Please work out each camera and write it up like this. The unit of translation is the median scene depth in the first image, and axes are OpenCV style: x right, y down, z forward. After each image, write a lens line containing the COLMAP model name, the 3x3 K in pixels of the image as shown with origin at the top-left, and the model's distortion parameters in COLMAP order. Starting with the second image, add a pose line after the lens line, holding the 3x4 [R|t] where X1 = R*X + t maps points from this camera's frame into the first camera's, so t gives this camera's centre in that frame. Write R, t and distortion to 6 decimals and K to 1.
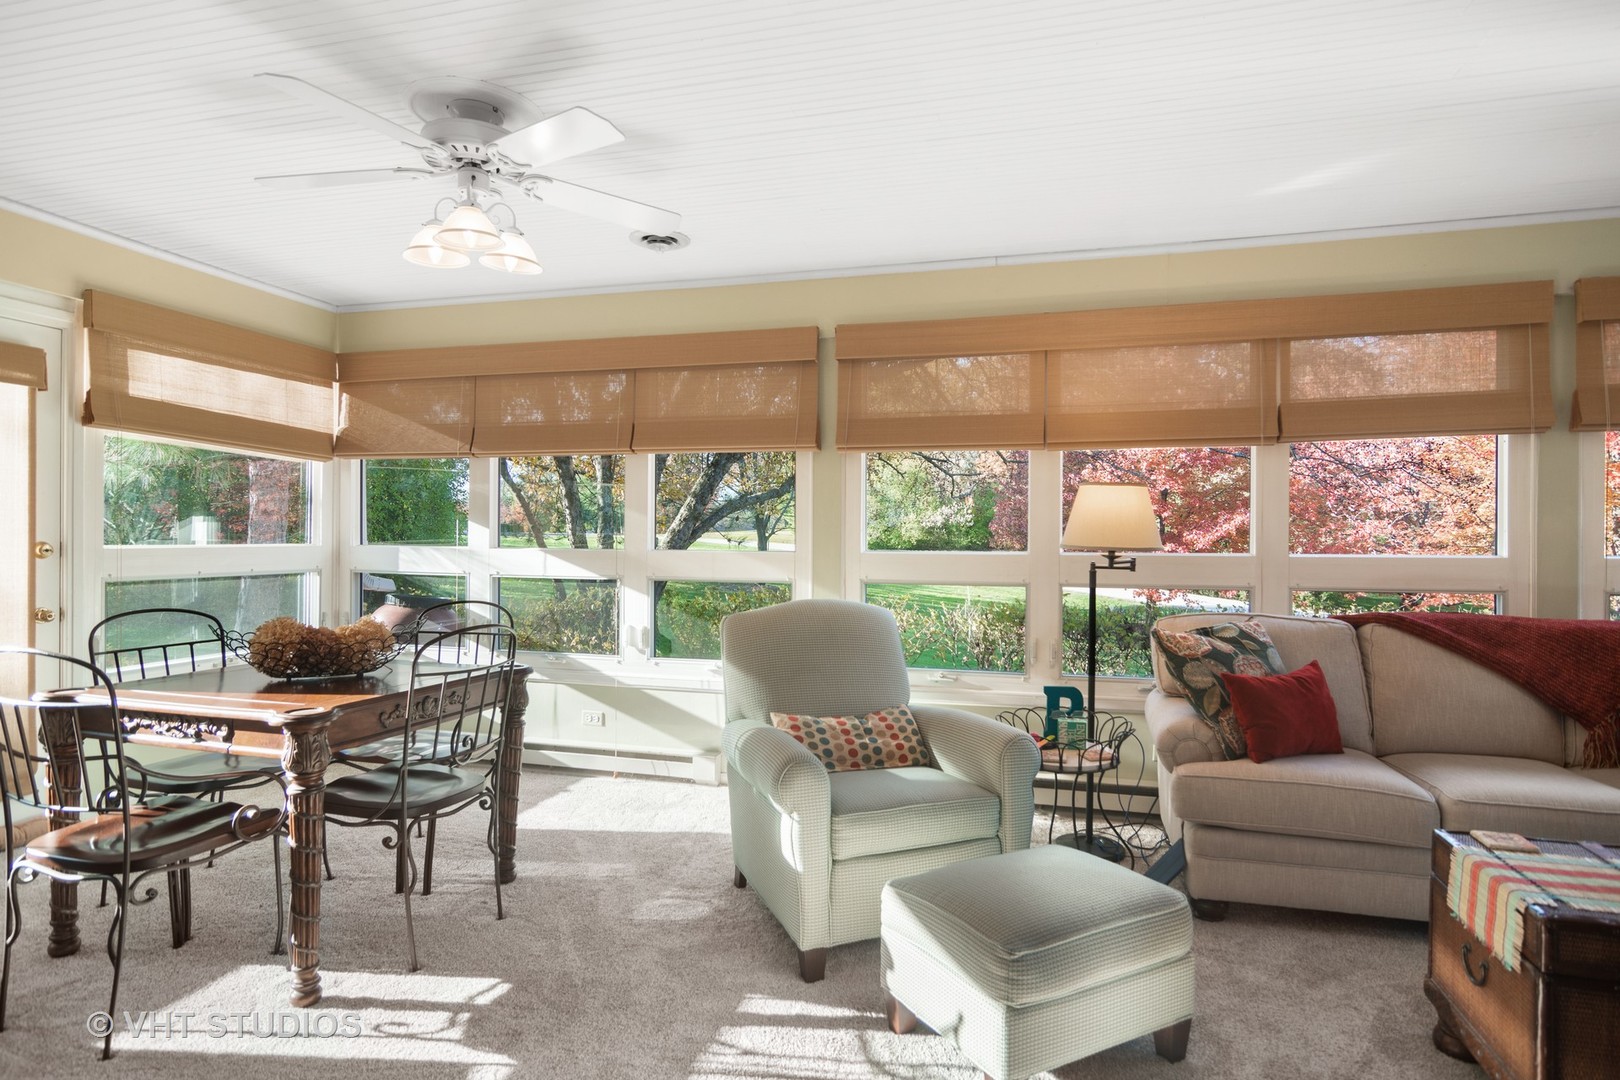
lens RADIAL K [[892.0, 0, 816.8], [0, 892.0, 536.4], [0, 0, 1]] dist [0.001353, -0.000428]
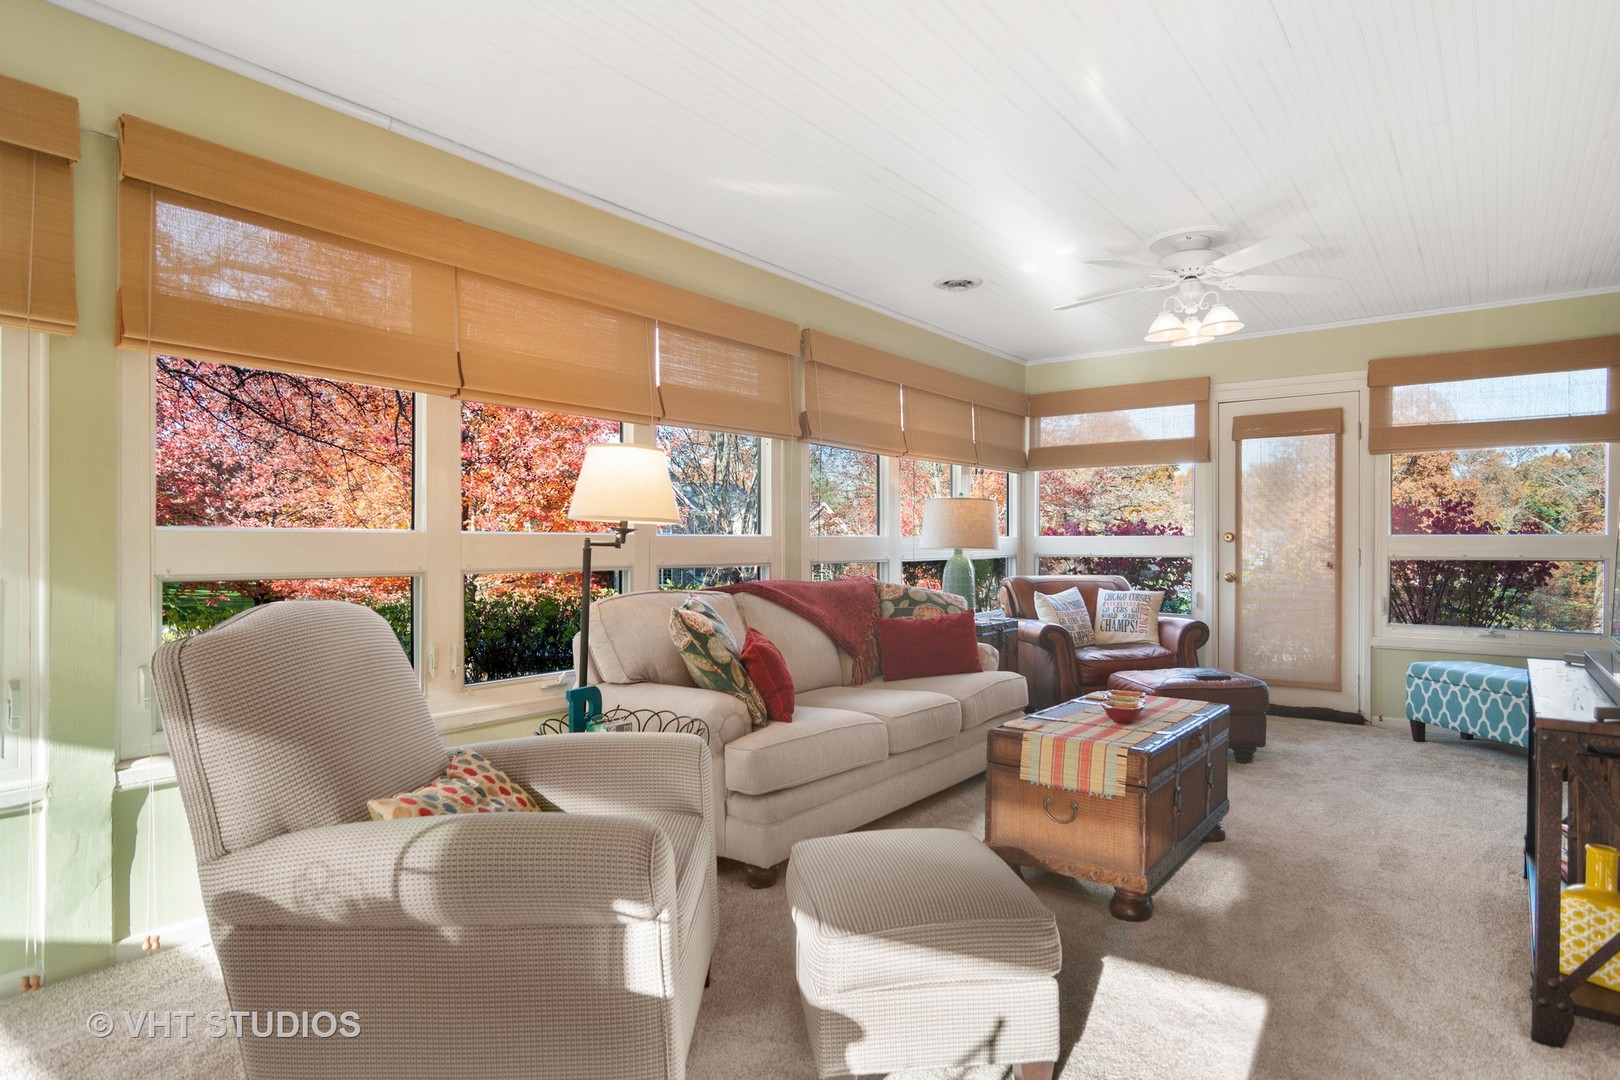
lens RADIAL K [[934.1, 0, 832.1], [0, 934.1, 546.0], [0, 0, 1]] dist [0.006651, 0.000219]
pose [[0.346502, -0.009475, 0.938001, -0.452952], [-0.016366, 0.999736, 0.016144, 0.016644], [-0.937906, -0.020945, 0.346255, 0.463559]]
